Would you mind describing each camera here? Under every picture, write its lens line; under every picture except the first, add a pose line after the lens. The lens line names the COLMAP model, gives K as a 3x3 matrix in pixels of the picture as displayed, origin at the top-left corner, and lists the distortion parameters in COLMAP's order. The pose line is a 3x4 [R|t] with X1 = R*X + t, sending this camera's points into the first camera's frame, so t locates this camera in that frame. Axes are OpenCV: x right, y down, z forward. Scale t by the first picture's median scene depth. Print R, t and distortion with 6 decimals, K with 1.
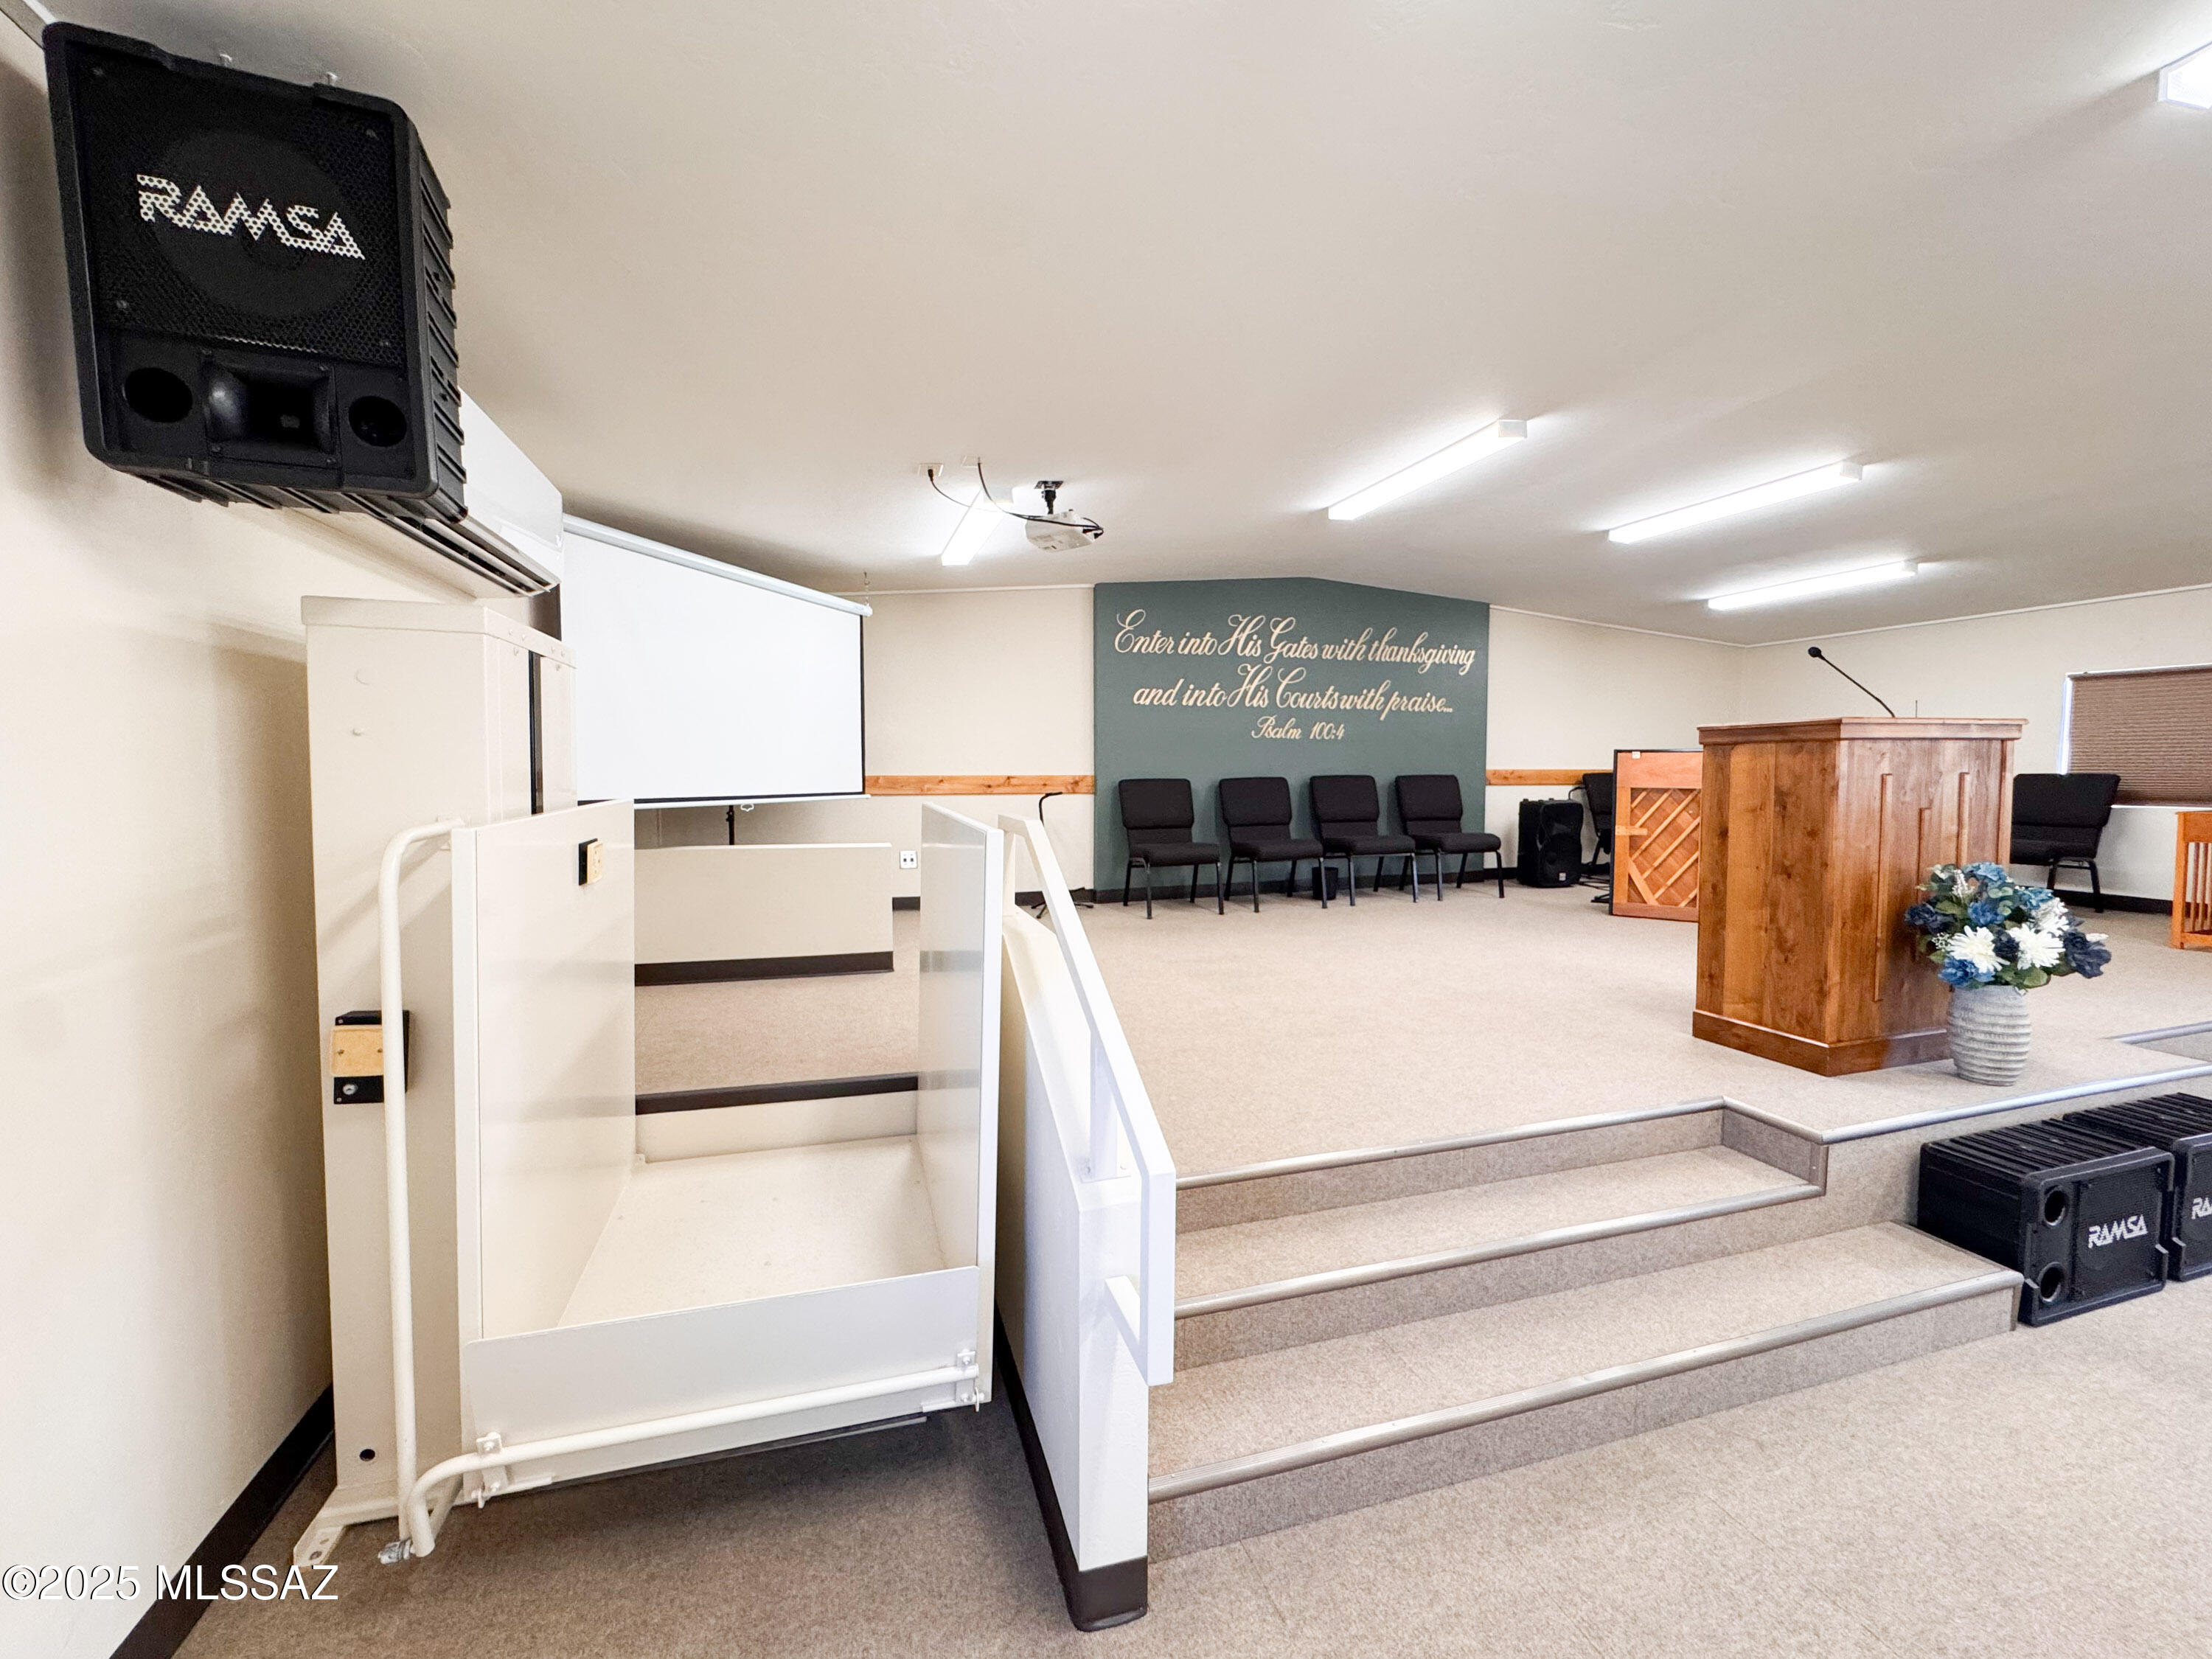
lens RADIAL K [[887.5, 0, 1103.3], [0, 887.5, 826.9], [0, 0, 1]] dist [-0.000928, -0.000298]
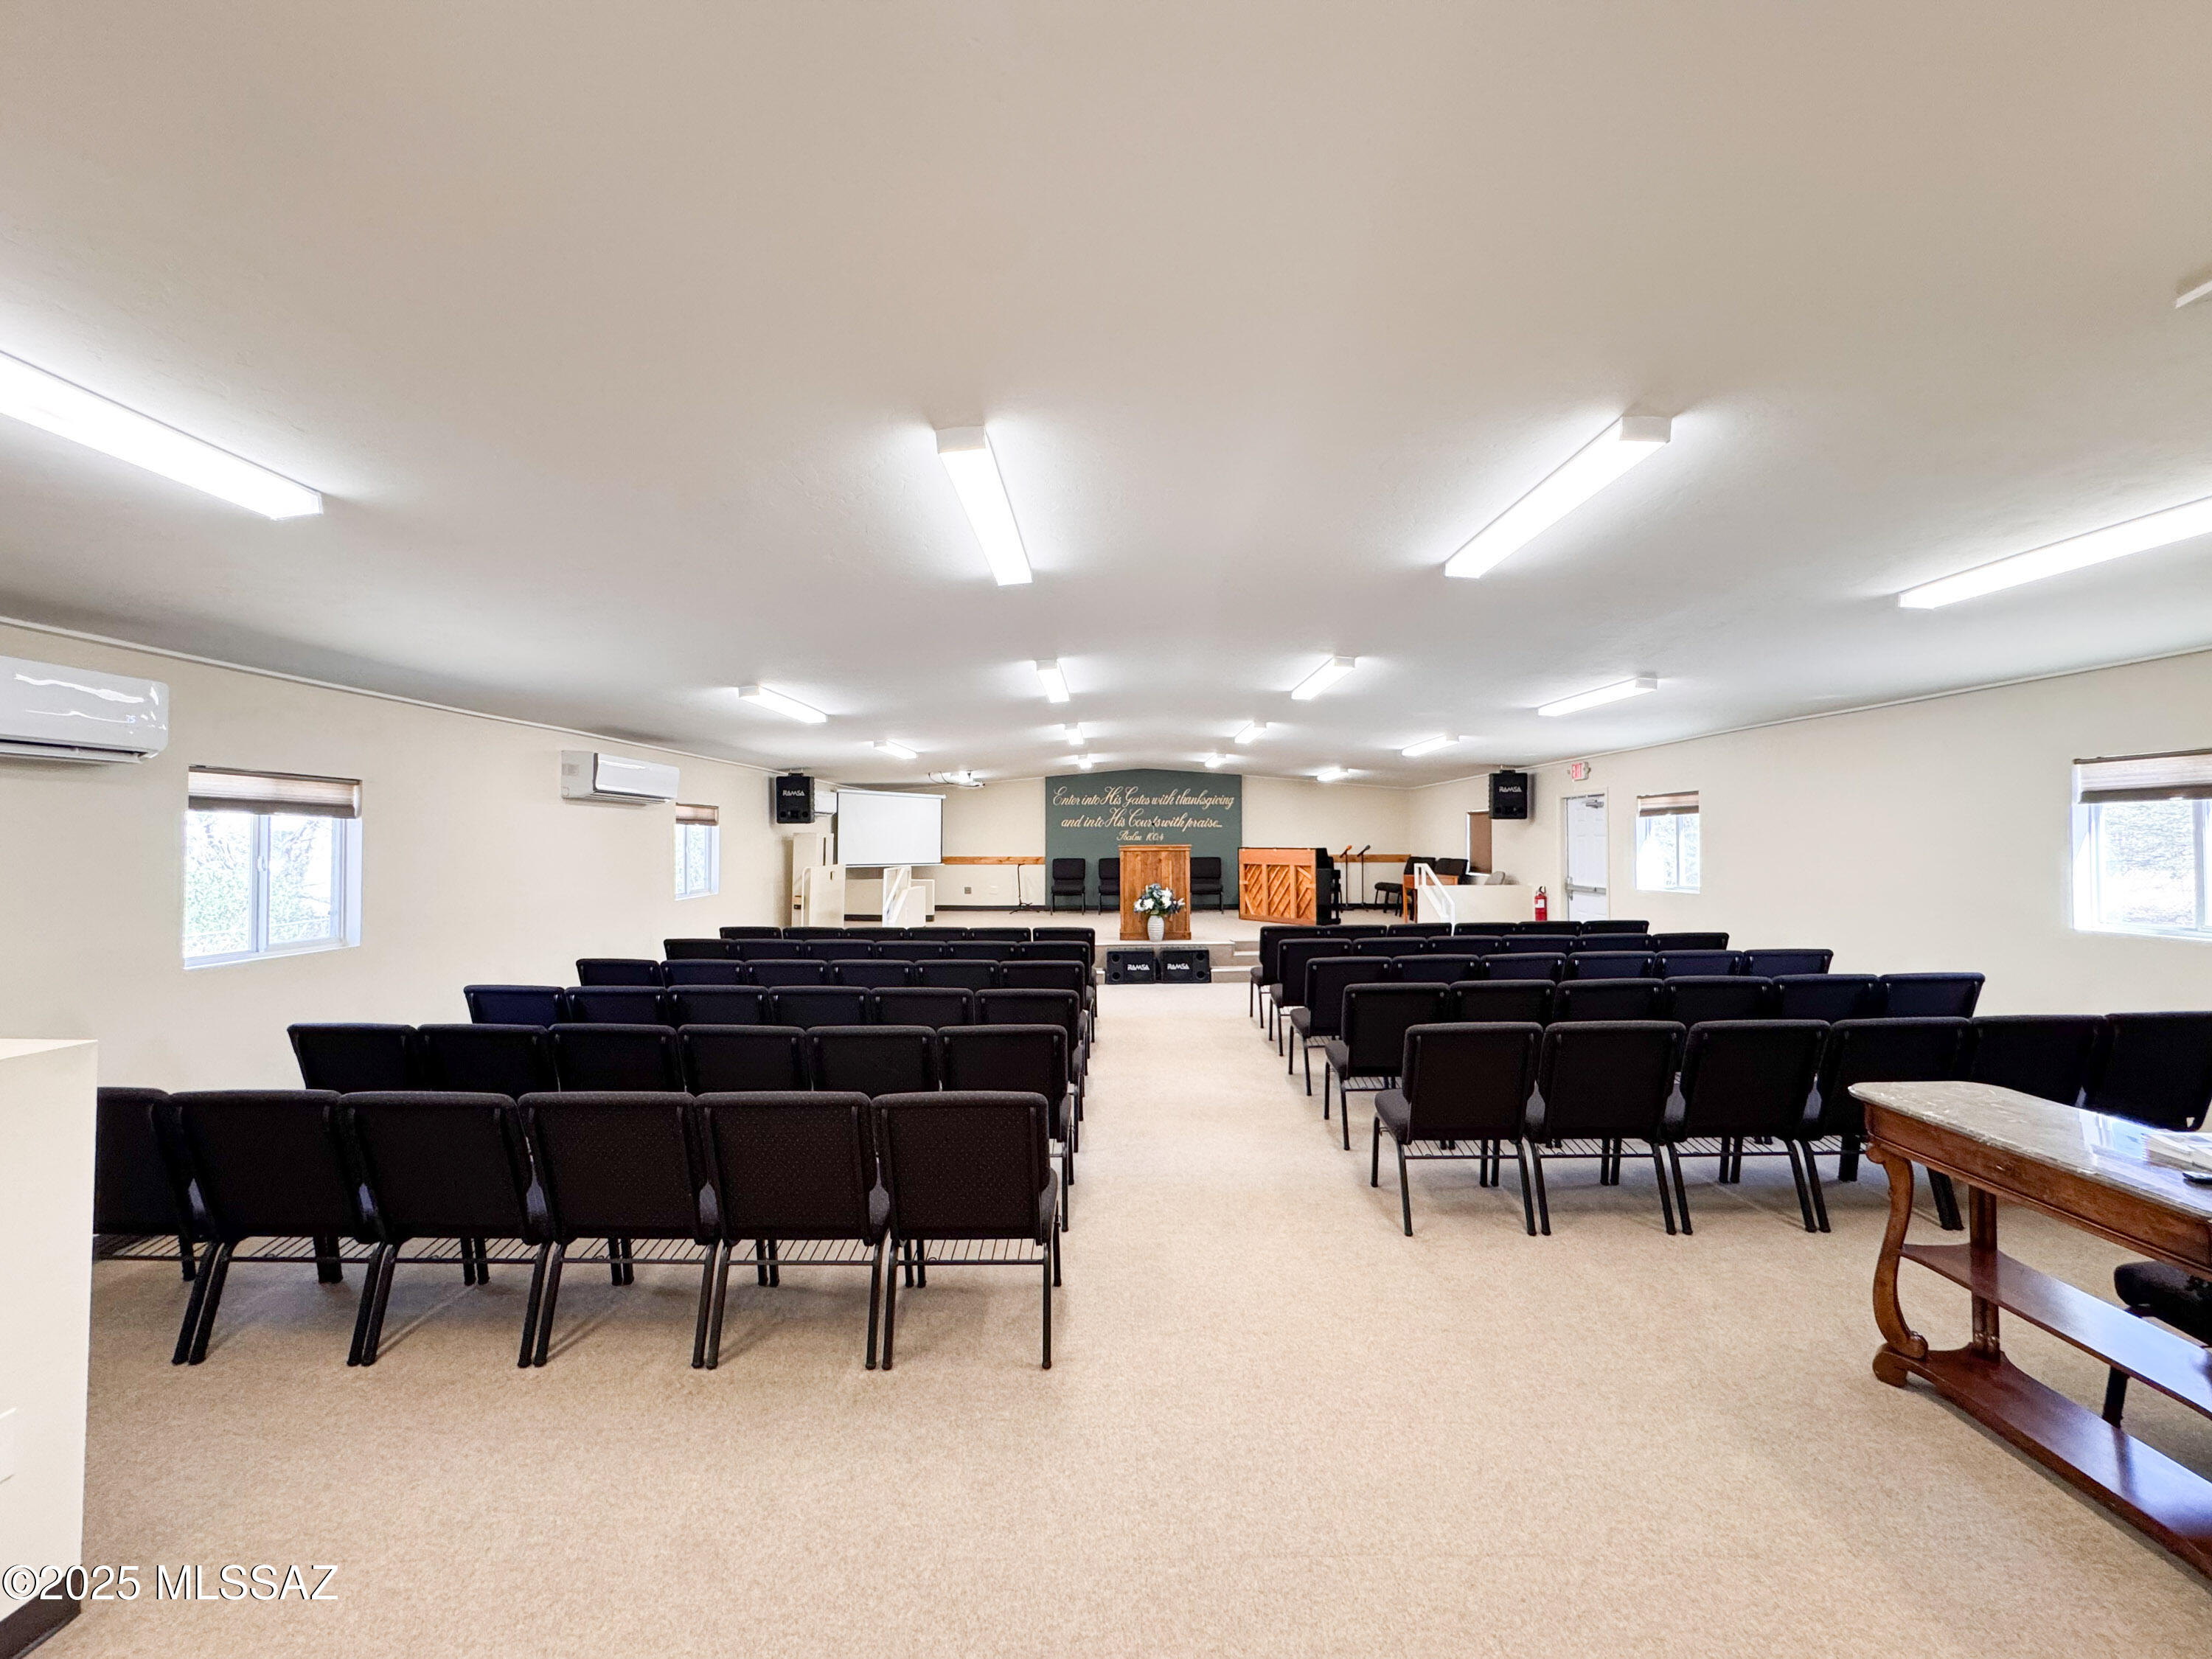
lens RADIAL K [[887.5, 0, 1103.3], [0, 887.5, 826.9], [0, 0, 1]] dist [-0.000928, -0.000298]
pose [[0.948778, -0.004684, -0.315908, 0.844744], [-0.021697, 0.996563, -0.079940, 0.046091], [0.315196, 0.082700, 0.945416, -1.134716]]
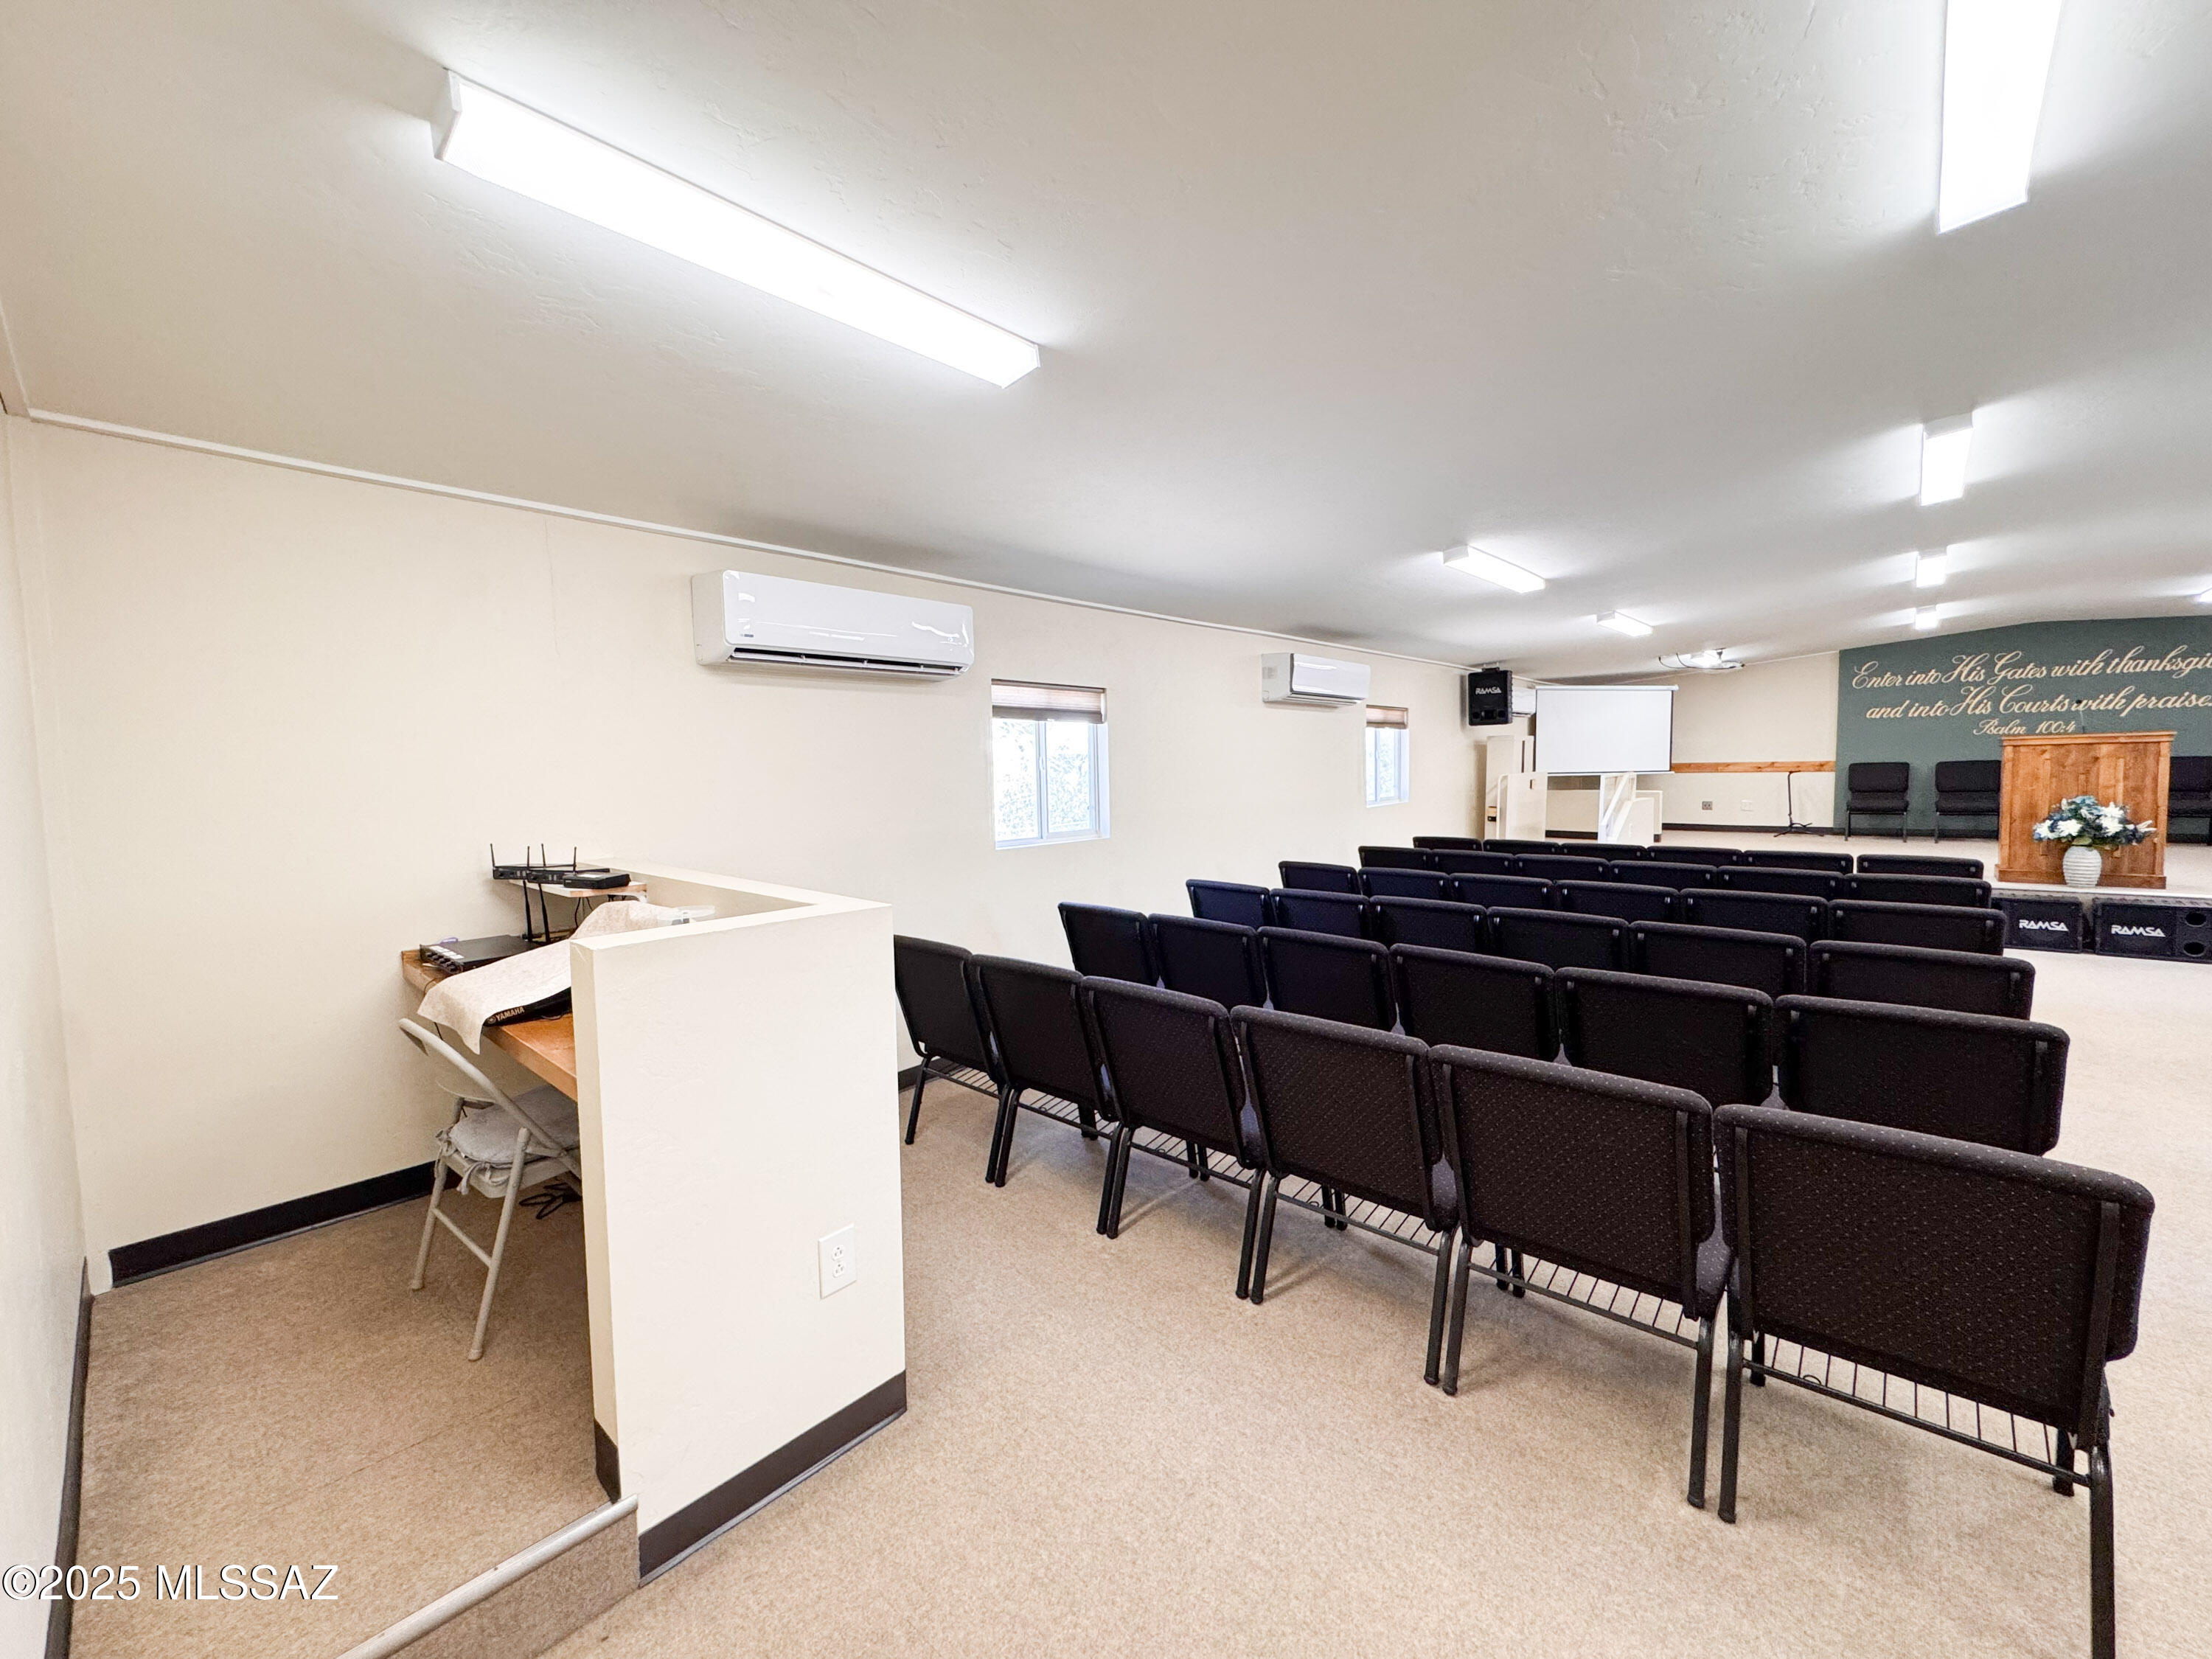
lens RADIAL K [[887.5, 0, 1103.3], [0, 887.5, 826.9], [0, 0, 1]] dist [-0.000928, -0.000298]
pose [[0.502543, 0.050487, -0.863077, 0.736600], [-0.038297, 0.998614, 0.036116, 0.059333], [0.863704, 0.014903, 0.503780, -1.047094]]
